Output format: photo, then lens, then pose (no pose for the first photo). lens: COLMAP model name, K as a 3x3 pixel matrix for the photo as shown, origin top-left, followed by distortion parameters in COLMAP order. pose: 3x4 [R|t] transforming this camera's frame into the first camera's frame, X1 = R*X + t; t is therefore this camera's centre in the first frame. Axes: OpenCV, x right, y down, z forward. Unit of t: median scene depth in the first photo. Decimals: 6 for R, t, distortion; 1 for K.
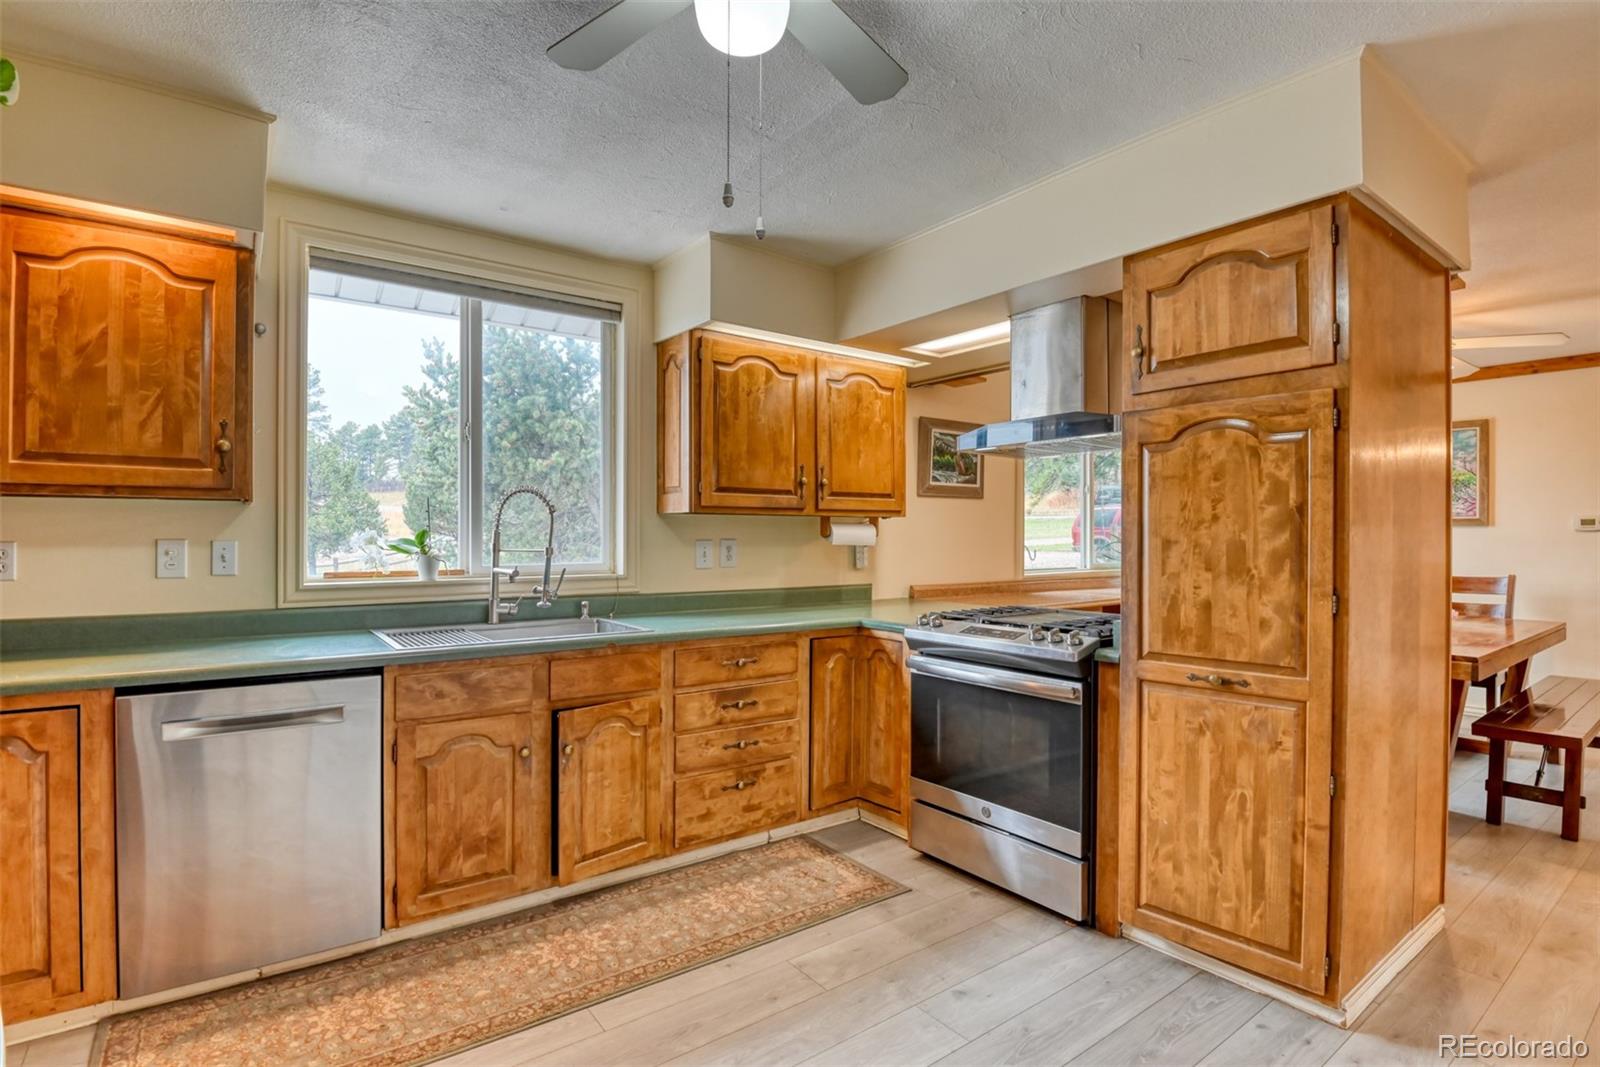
lens RADIAL K [[778.8, 0, 795.0], [0, 778.8, 537.9], [0, 0, 1]] dist [-0.024314, -0.003458]
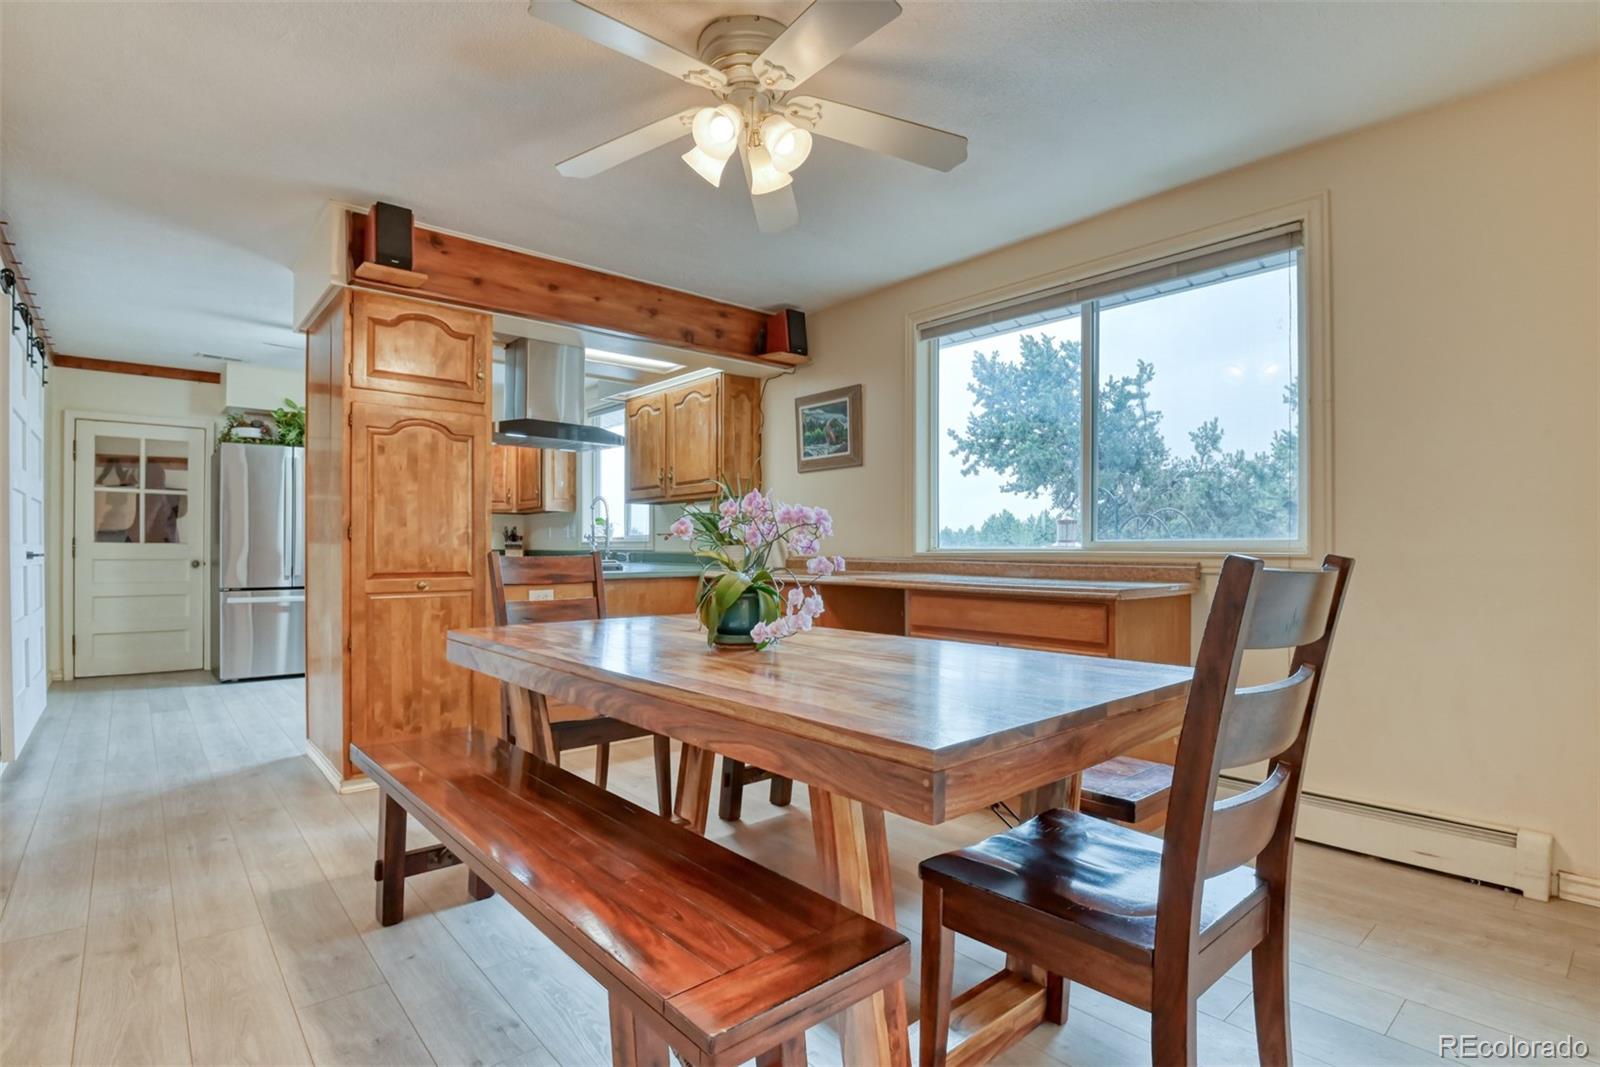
lens RADIAL K [[778.8, 0, 796.7], [0, 778.8, 536.5], [0, 0, 1]] dist [-0.024314, -0.003458]
pose [[0.071712, 0.014856, -0.997315, 1.523156], [0.011060, 0.999816, 0.015689, 0.024114], [0.997364, -0.012155, 0.071535, 1.124625]]
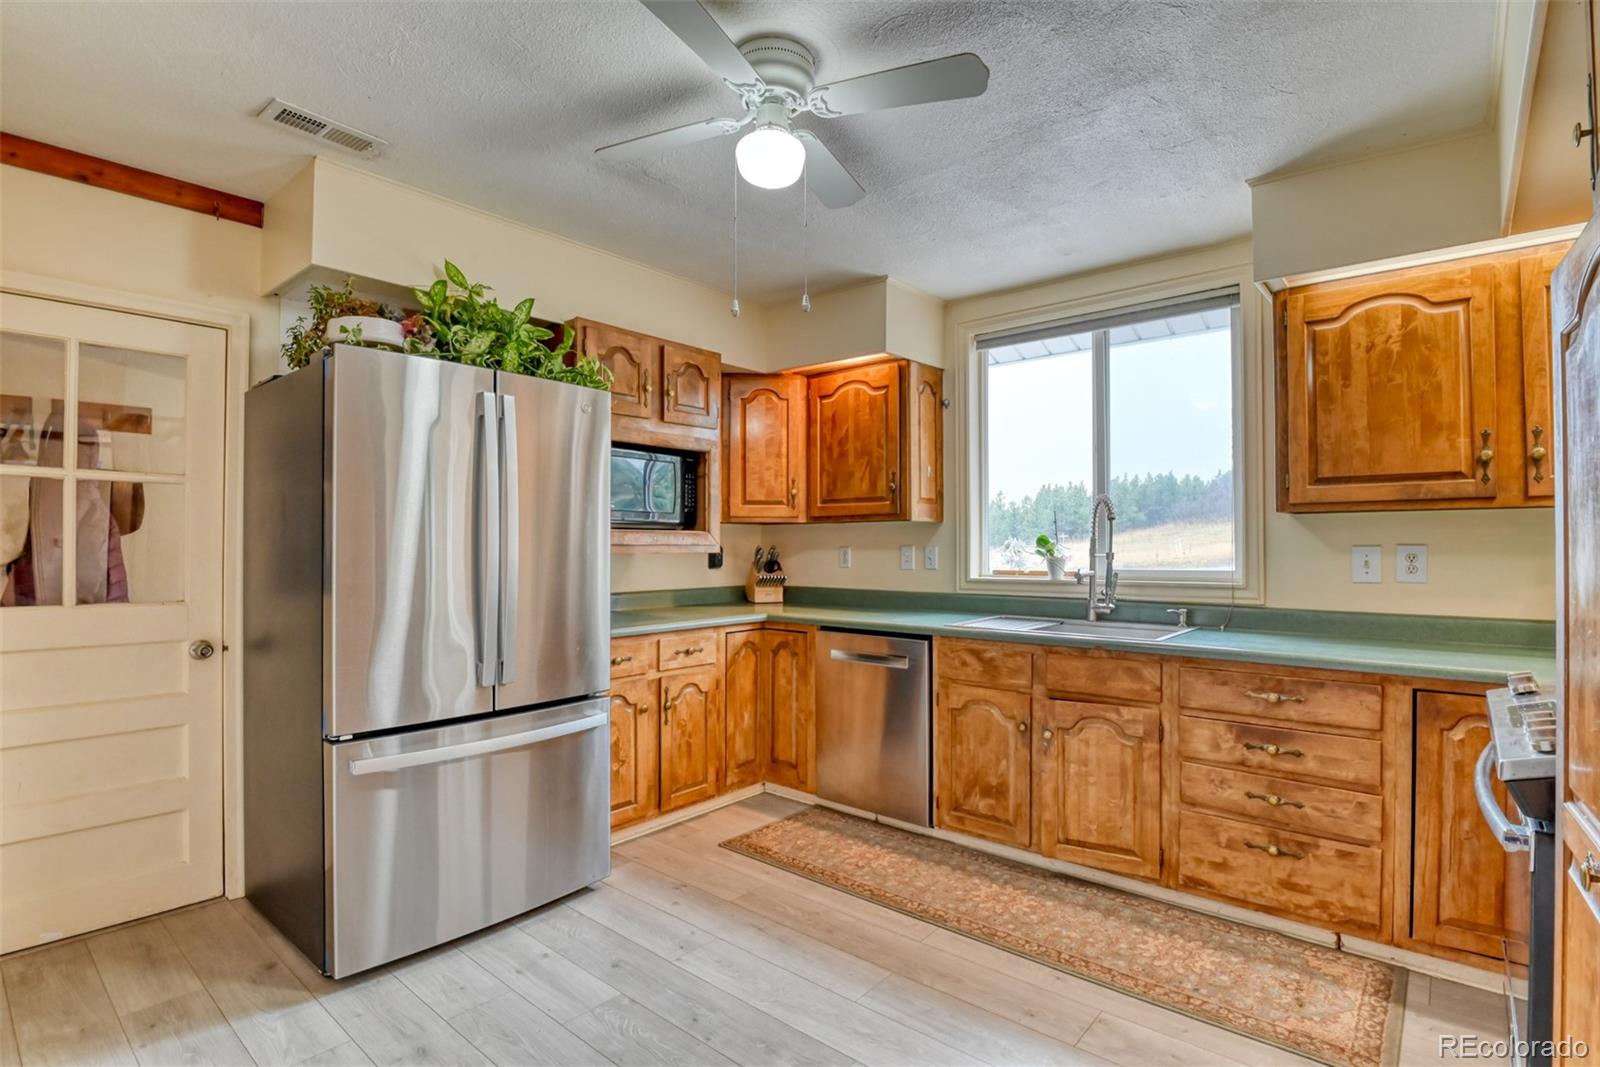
lens RADIAL K [[778.8, 0, 821.4], [0, 778.8, 543.1], [0, 0, 1]] dist [-0.024314, -0.003458]
pose [[0.230479, -0.007316, -0.973050, 0.637661], [-0.000658, 0.999970, -0.007674, 0.007675], [0.973077, 0.002408, 0.230468, 0.384756]]
